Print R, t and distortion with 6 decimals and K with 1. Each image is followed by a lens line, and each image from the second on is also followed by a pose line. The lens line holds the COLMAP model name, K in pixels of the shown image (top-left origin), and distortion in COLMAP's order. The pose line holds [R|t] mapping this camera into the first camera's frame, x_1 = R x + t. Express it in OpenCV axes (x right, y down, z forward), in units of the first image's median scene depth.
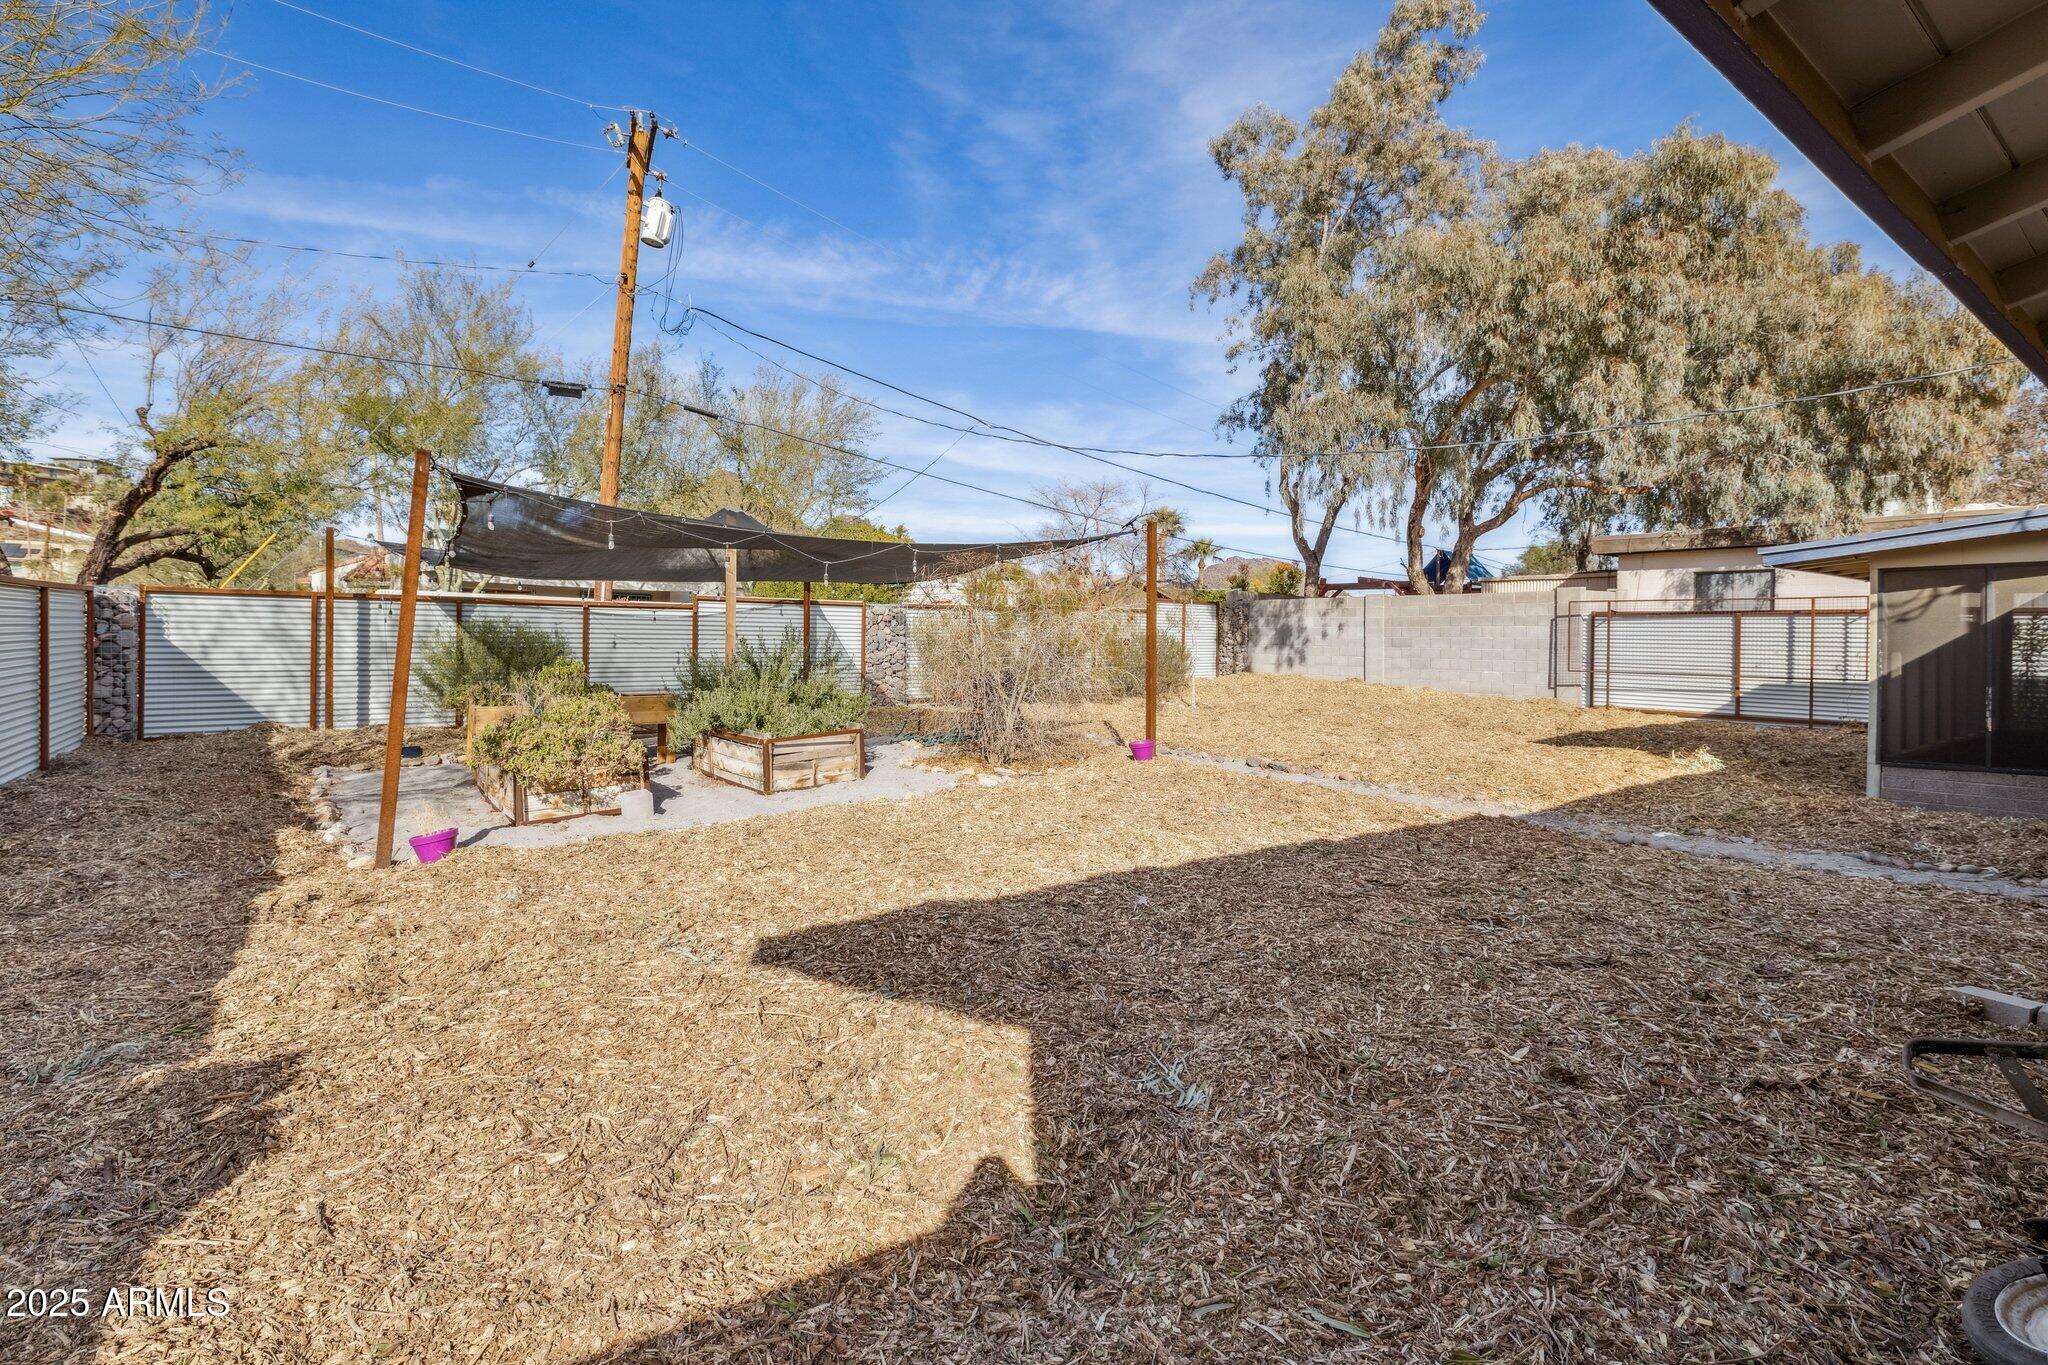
lens RADIAL K [[950.8, 0, 1024.5], [0, 950.8, 721.7], [0, 0, 1]] dist [-0.069363, -0.000842]
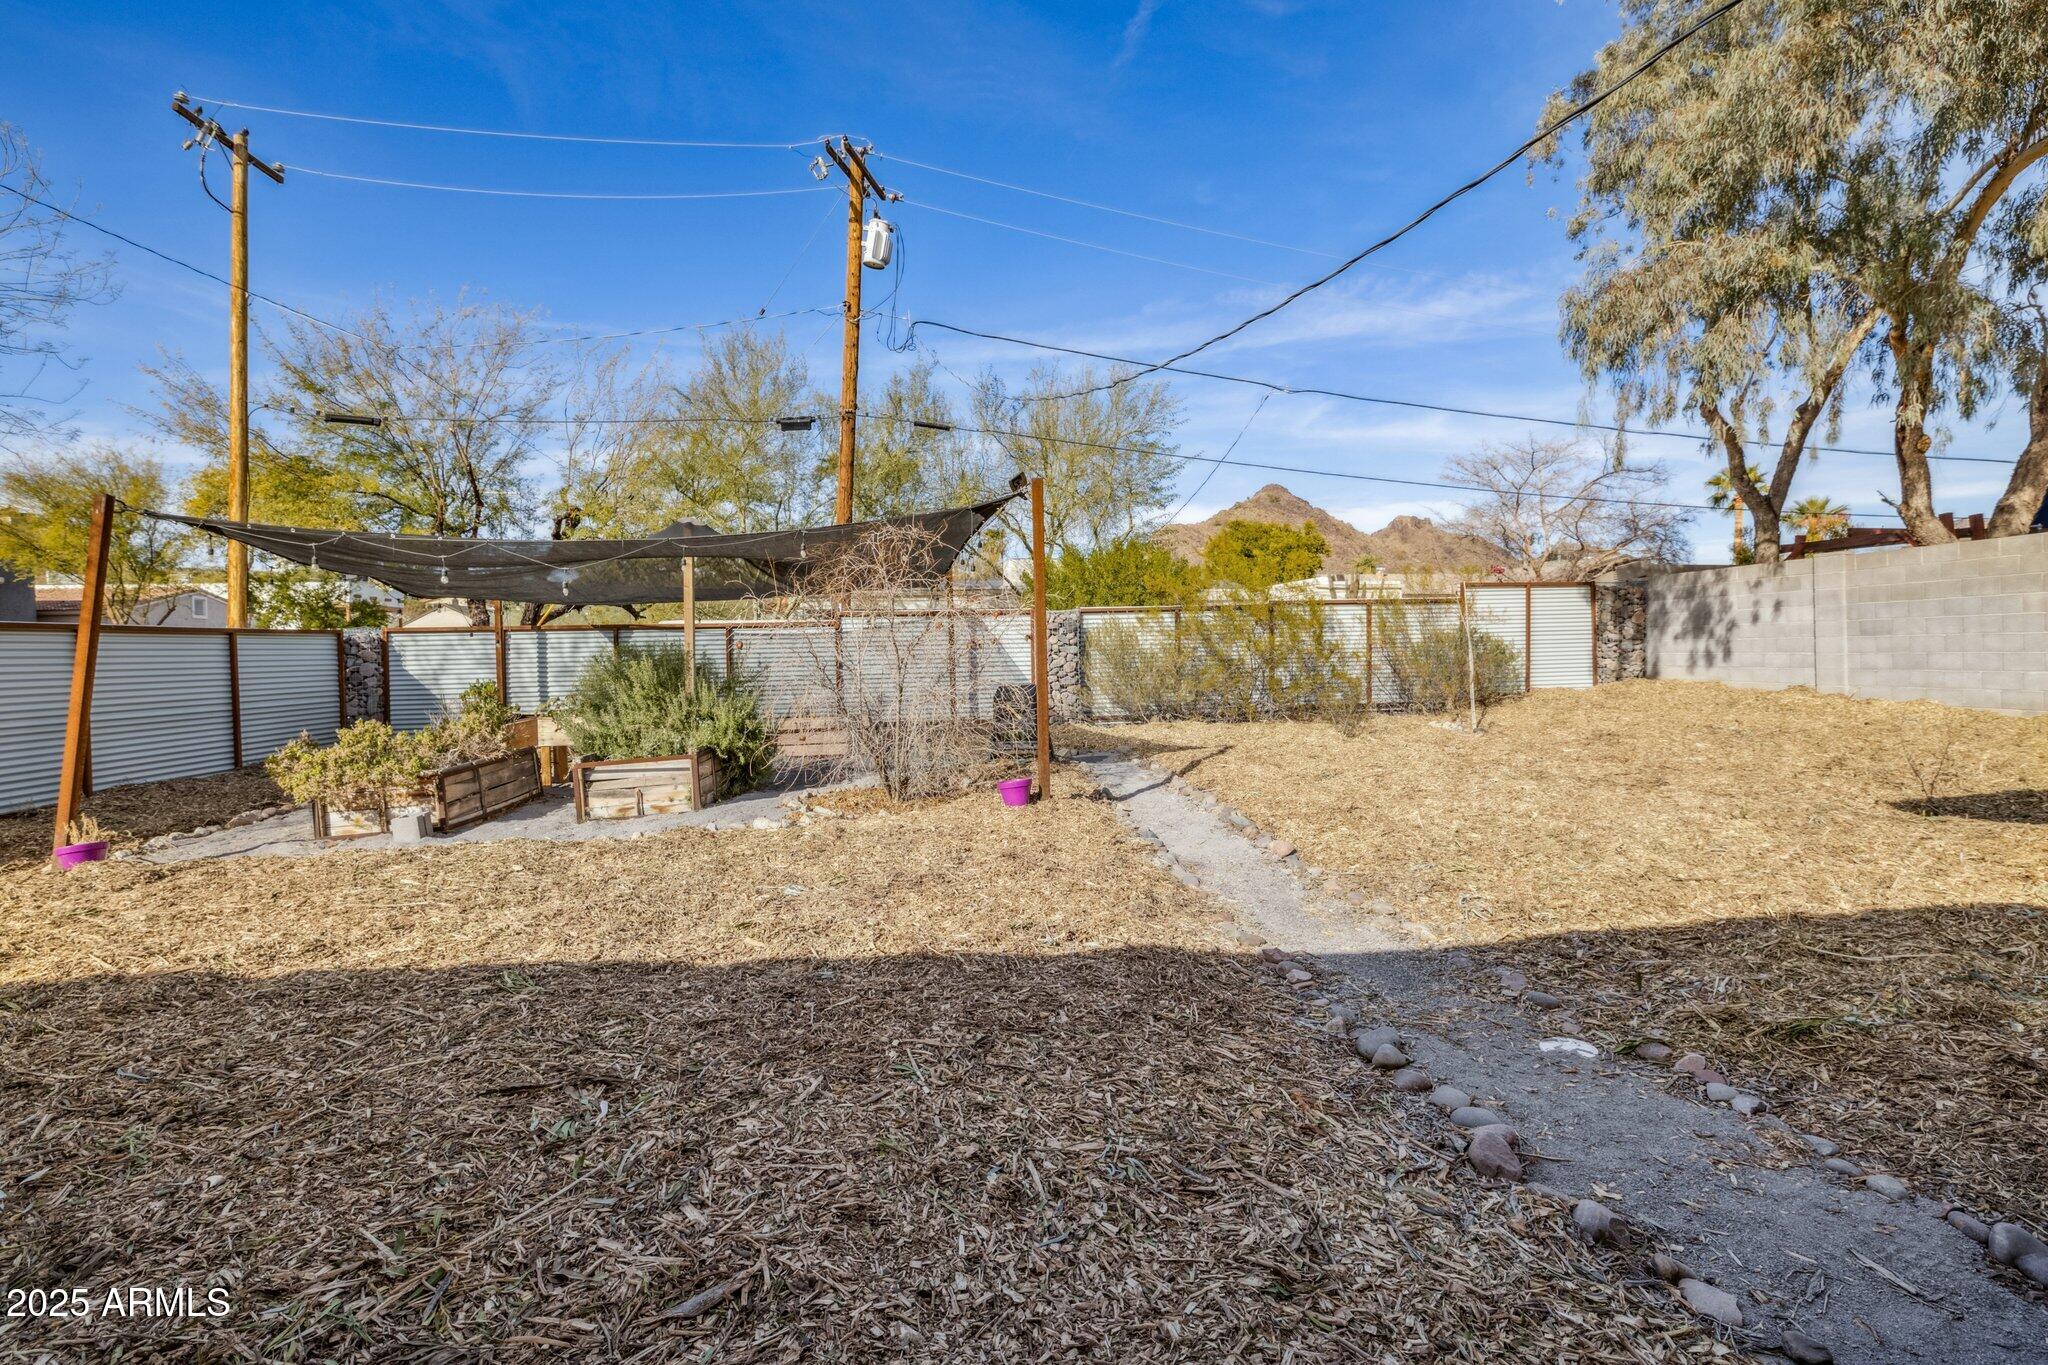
lens RADIAL K [[950.8, 0, 1024.5], [0, 950.8, 721.7], [0, 0, 1]] dist [-0.069363, -0.000842]
pose [[0.841042, 0.002320, -0.540964, 0.294082], [-0.008358, 0.999927, -0.008706, -0.009055], [0.540905, 0.011844, 0.841001, 0.234073]]
